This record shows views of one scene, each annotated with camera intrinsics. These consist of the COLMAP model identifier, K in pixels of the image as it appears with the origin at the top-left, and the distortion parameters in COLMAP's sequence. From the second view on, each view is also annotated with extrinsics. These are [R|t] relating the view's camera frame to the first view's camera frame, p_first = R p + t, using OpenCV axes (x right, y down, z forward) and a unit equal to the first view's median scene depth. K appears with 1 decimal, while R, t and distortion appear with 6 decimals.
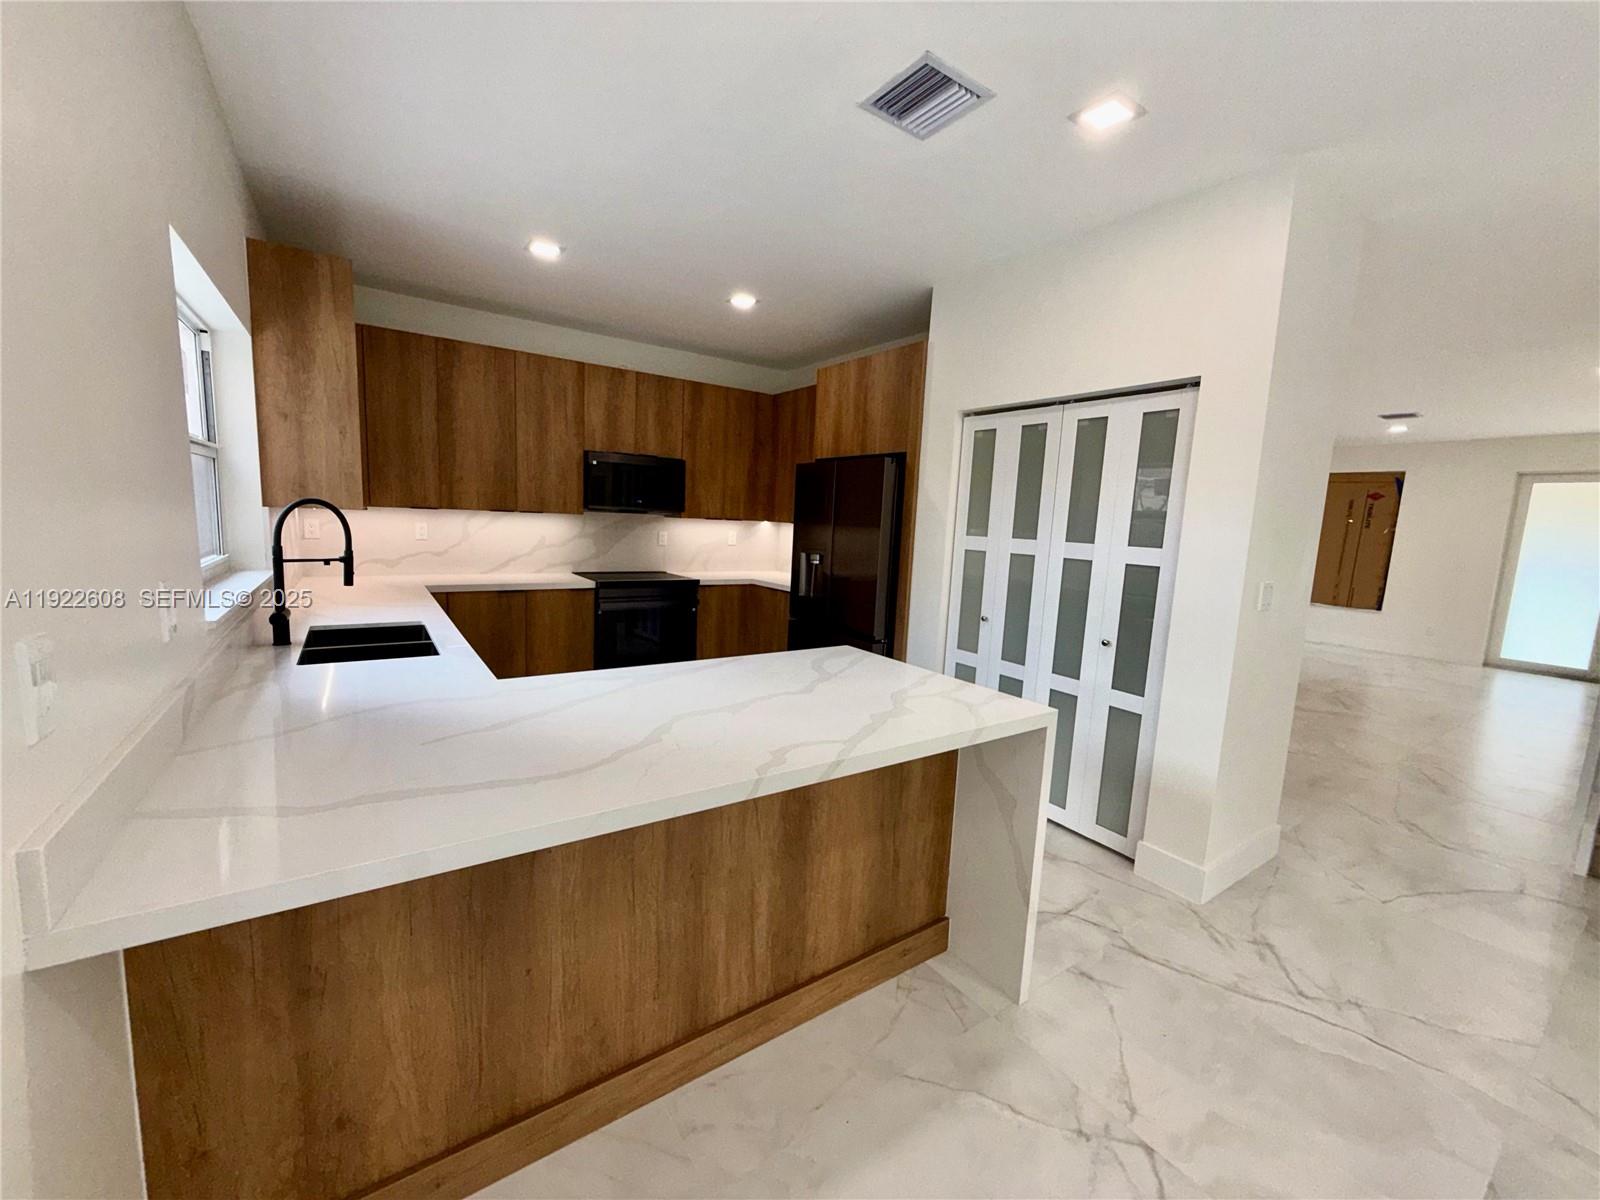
lens RADIAL K [[632.5, 0, 793.3], [0, 632.5, 595.6], [0, 0, 1]] dist [-0.000902, -0.000419]
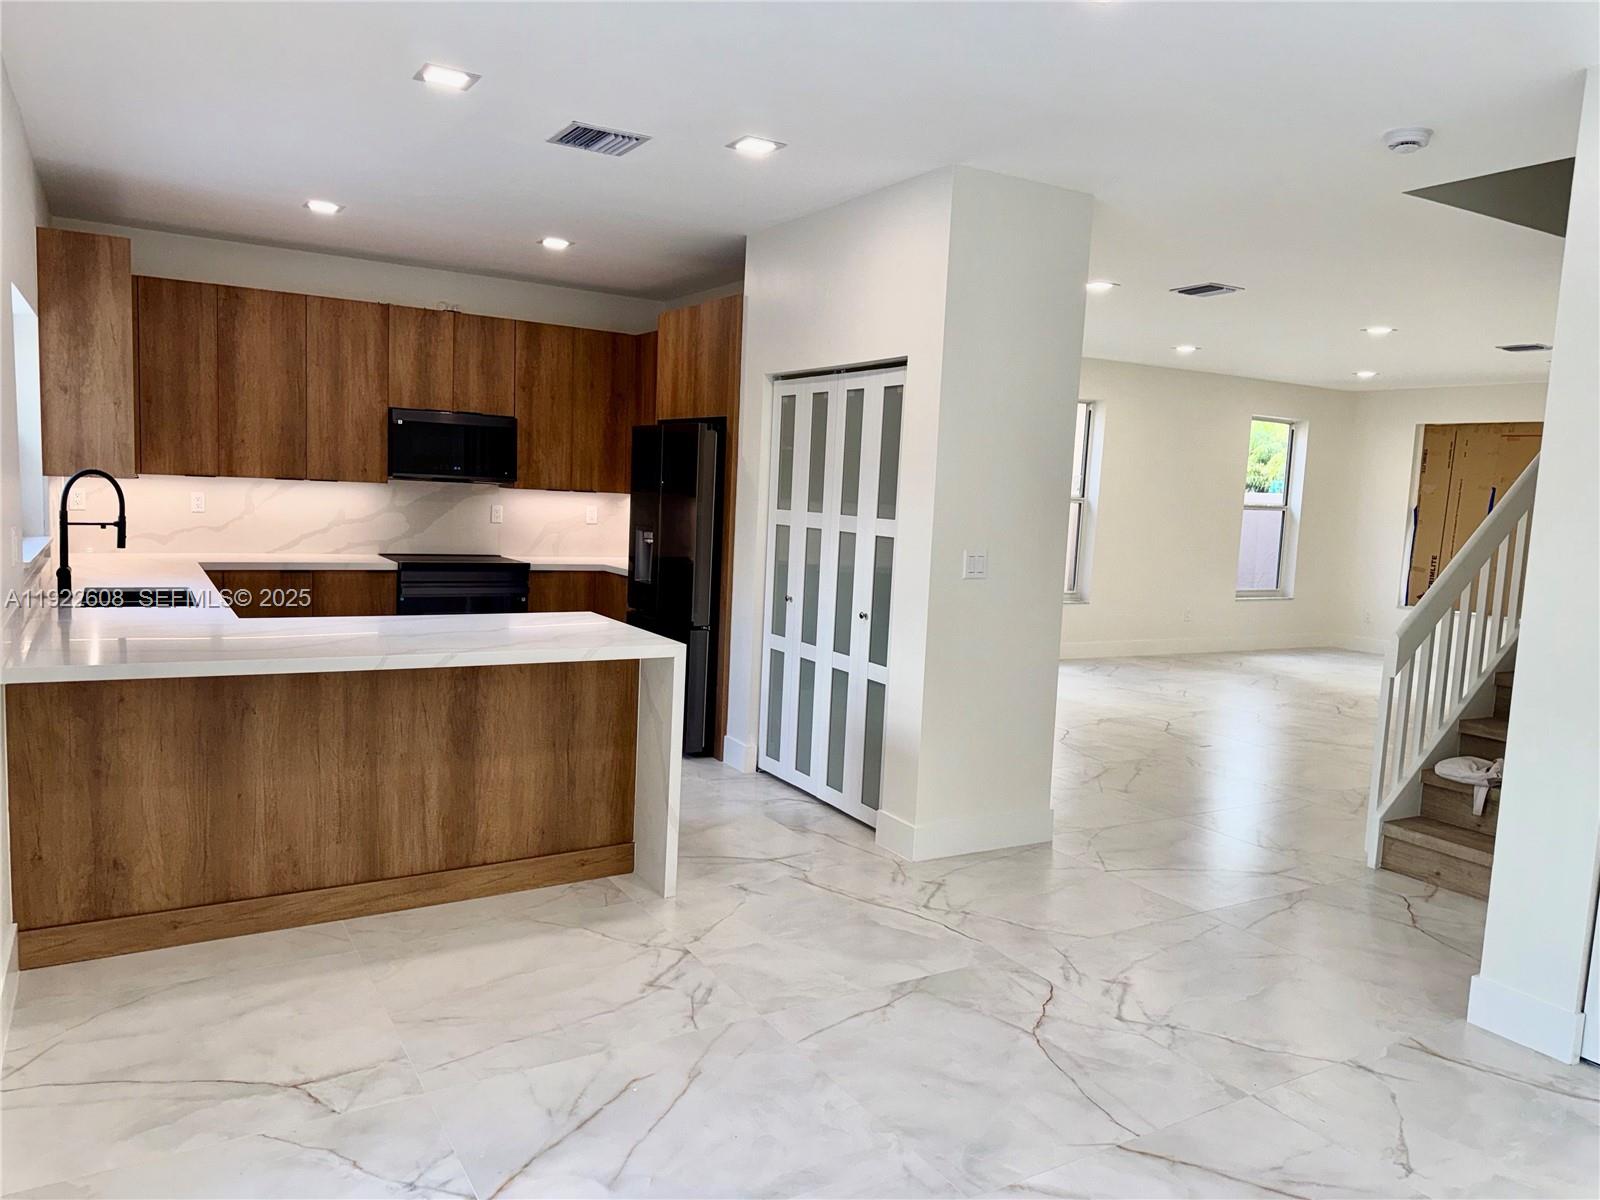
lens RADIAL K [[1113.0, 0, 800.0], [0, 1113.0, 600.0], [0, 0, 1]] dist [0.047946, -0.067758]
pose [[0.998381, 0.007986, -0.056318, 0.421871], [-0.009268, 0.999703, -0.022545, 0.077317], [0.056121, 0.023030, 0.998158, -0.633466]]
